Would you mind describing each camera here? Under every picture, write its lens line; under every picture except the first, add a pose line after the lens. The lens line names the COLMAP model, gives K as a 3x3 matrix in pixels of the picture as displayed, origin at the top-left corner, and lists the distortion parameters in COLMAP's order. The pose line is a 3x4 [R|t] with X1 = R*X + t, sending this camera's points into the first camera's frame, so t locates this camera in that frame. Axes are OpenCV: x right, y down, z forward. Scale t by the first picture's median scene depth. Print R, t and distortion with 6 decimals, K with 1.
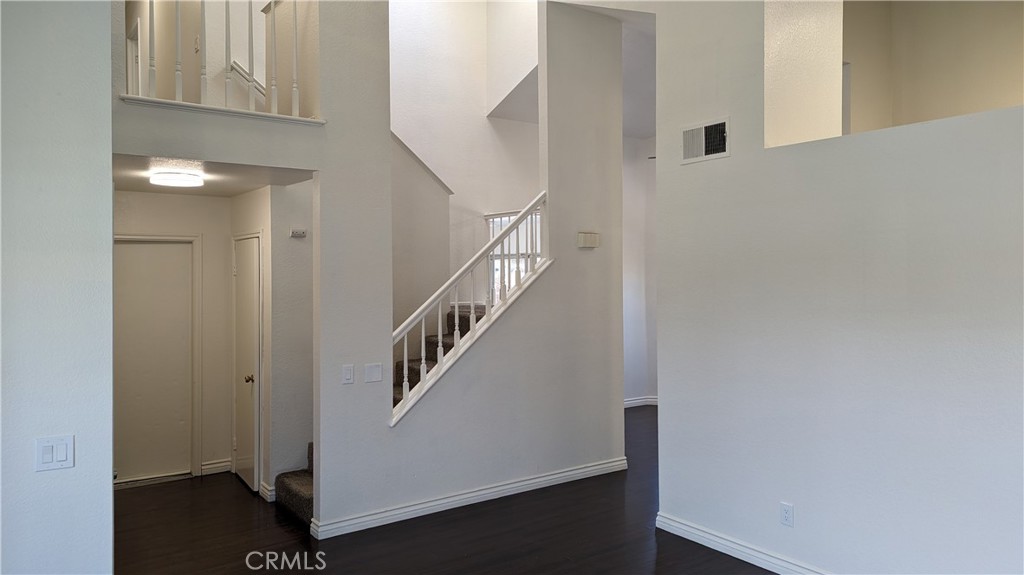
lens RADIAL K [[732.4, 0, 508.5], [0, 732.4, 284.1], [0, 0, 1]] dist [0.071173, -0.062934]
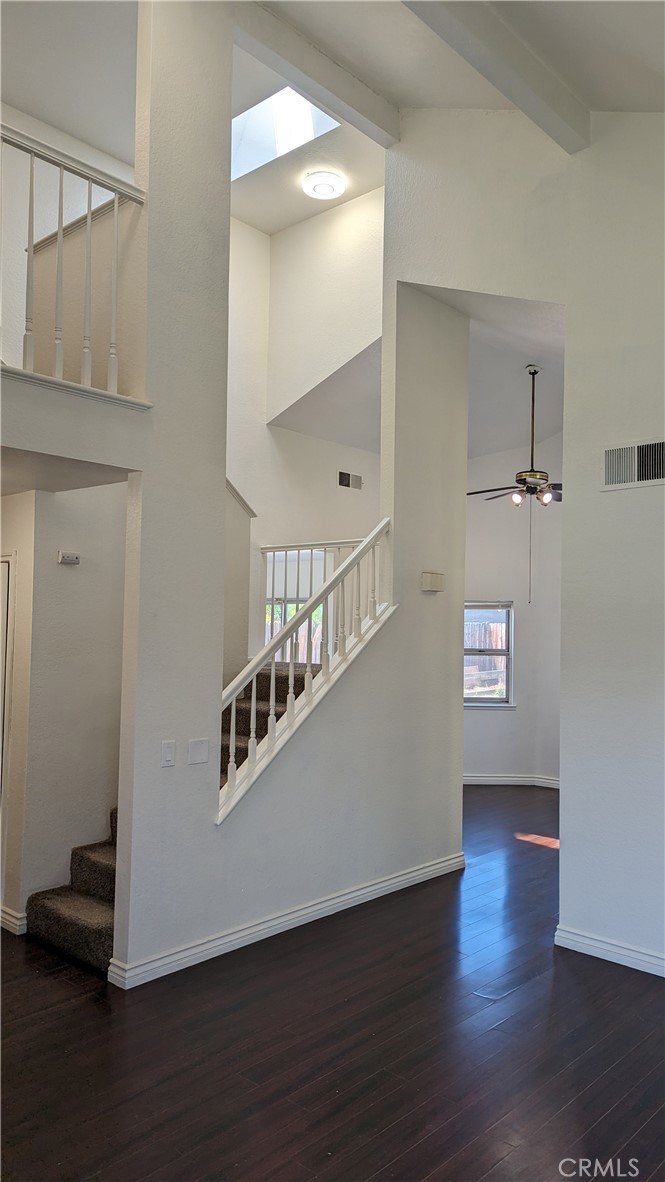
lens RADIAL K [[845.4, 0, 336.4], [0, 845.4, 617.7], [0, 0, 1]] dist [0.071173, -0.062934]
pose [[0.976912, 0.026785, 0.211955, -0.220421], [-0.021456, 0.999394, -0.027402, 0.007740], [-0.212561, 0.022221, 0.976895, 0.135796]]
